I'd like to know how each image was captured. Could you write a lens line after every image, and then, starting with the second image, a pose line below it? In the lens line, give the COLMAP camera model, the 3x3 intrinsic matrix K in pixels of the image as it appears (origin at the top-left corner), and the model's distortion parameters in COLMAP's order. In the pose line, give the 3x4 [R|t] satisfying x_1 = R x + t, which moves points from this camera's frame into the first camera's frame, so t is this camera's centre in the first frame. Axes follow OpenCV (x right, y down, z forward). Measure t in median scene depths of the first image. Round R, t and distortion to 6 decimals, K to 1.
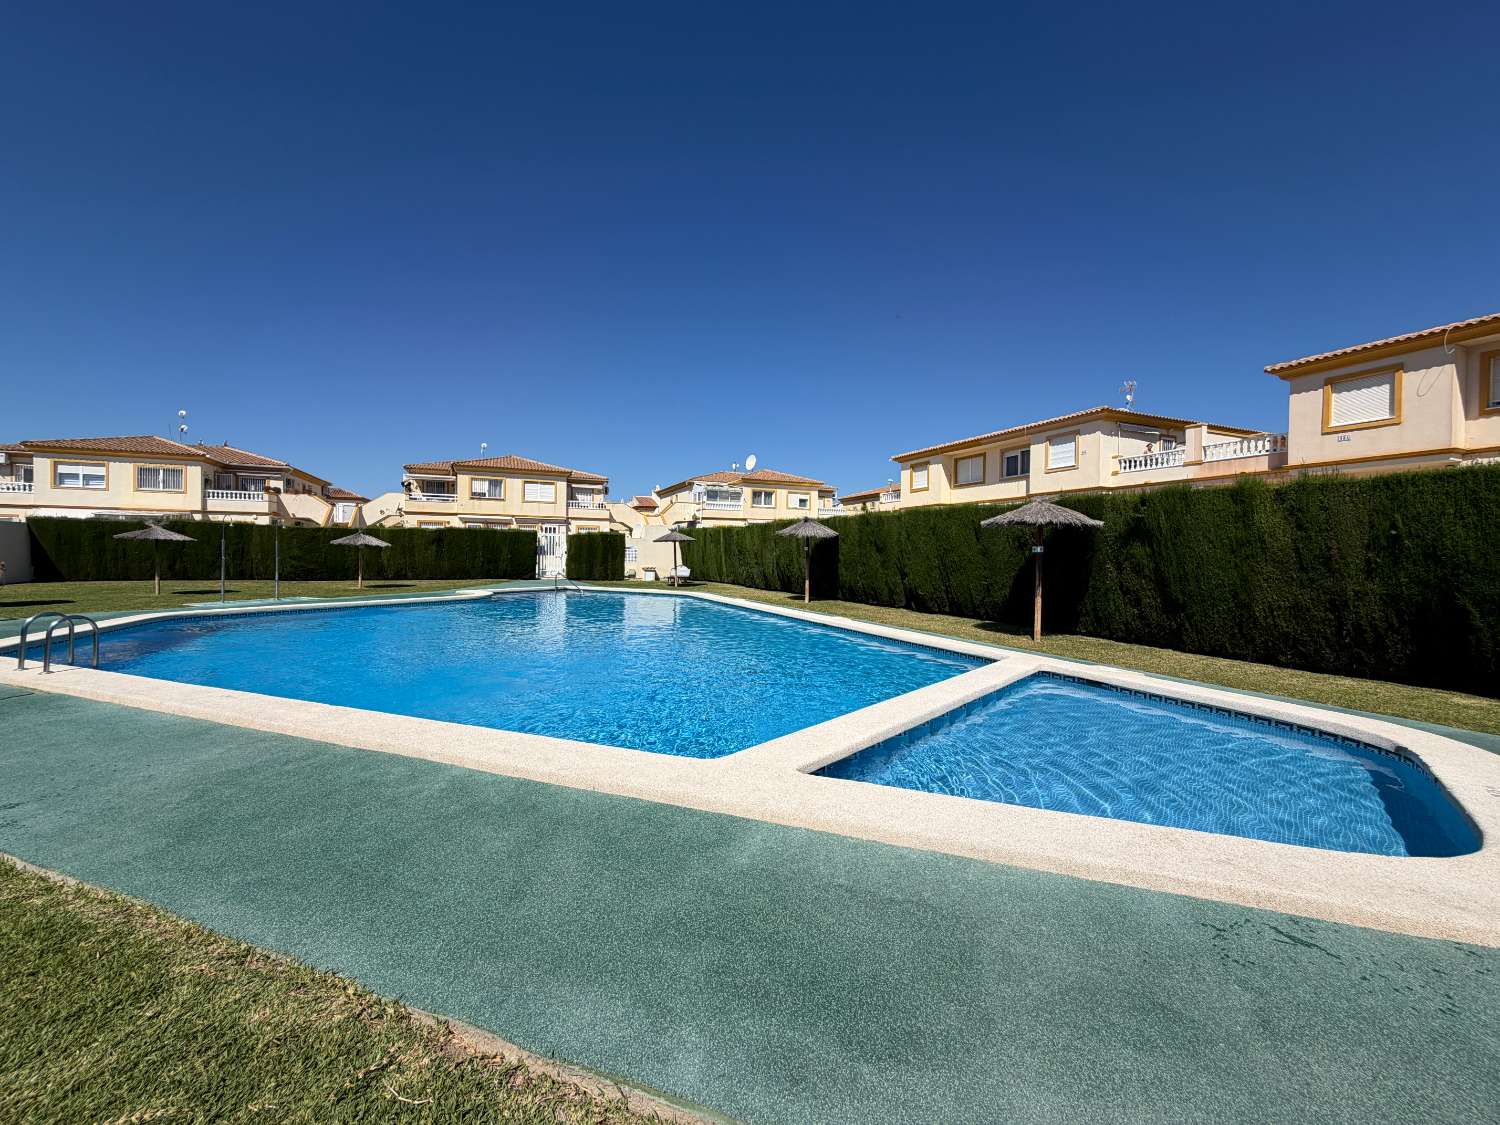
lens RADIAL K [[598.8, 0, 747.6], [0, 598.8, 563.4], [0, 0, 1]] dist [-0.001101, -0.000028]
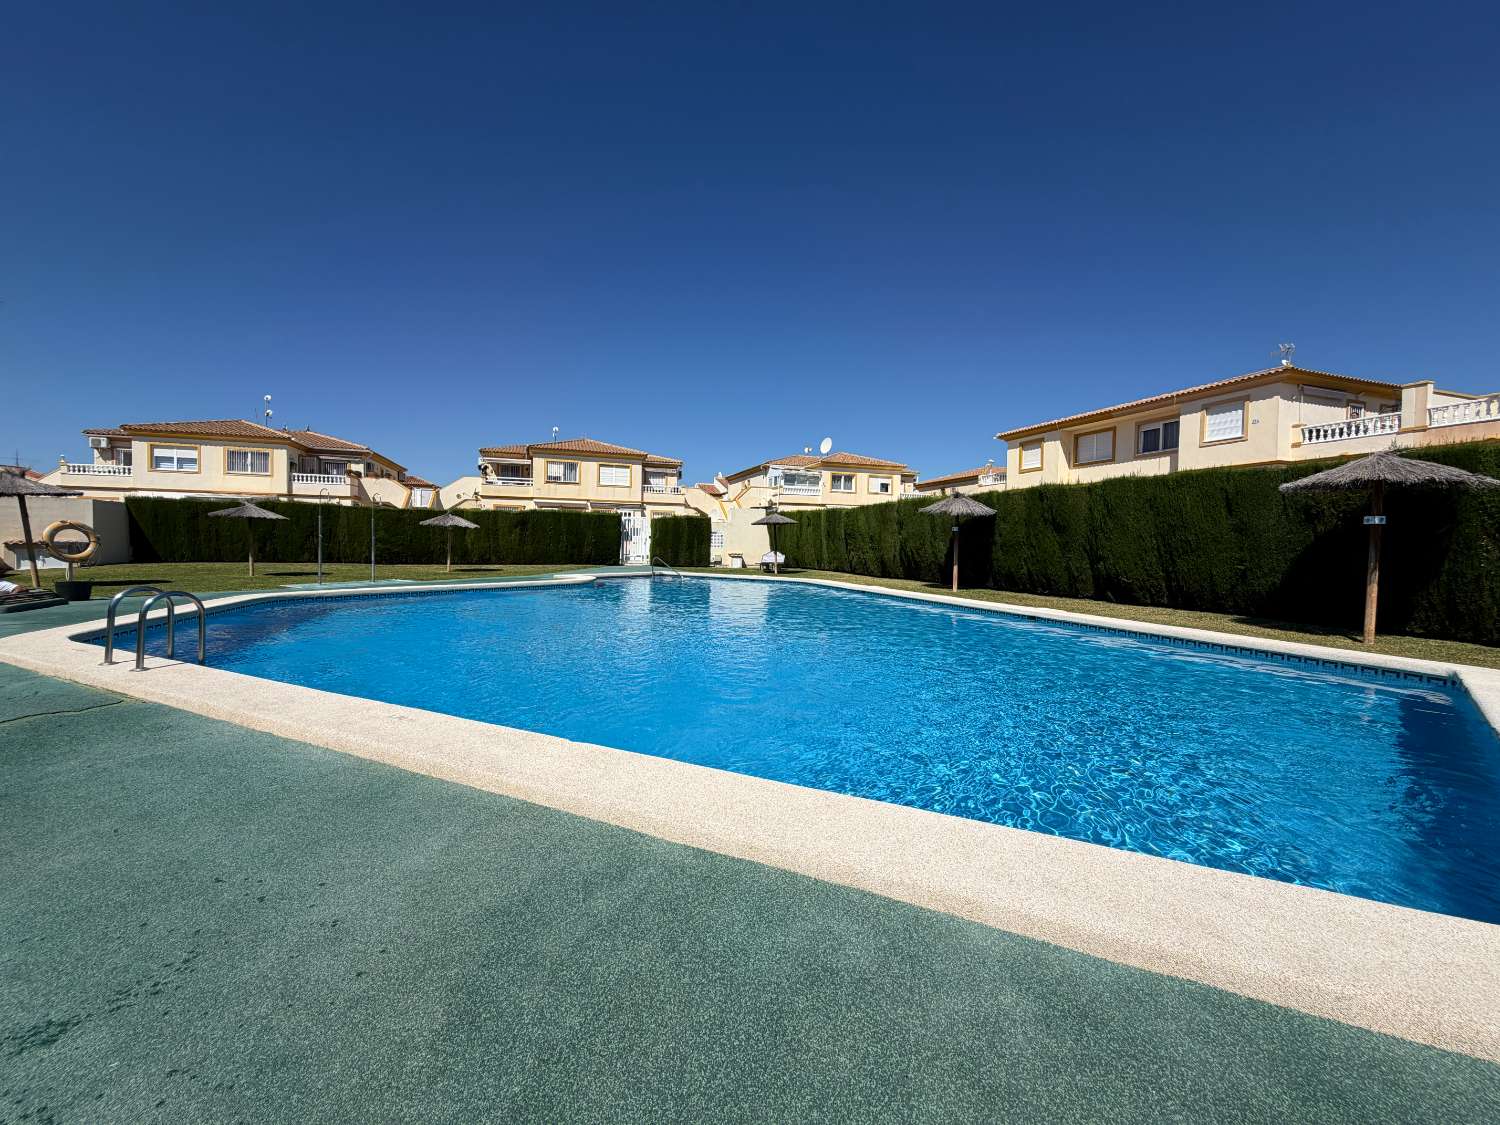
lens RADIAL K [[598.8, 0, 747.6], [0, 598.8, 563.4], [0, 0, 1]] dist [-0.001101, -0.000028]
pose [[0.997080, 0.007507, -0.075988, -0.075948], [-0.006353, 0.999861, 0.015413, 0.007618], [0.076093, -0.014885, 0.996990, 0.066259]]
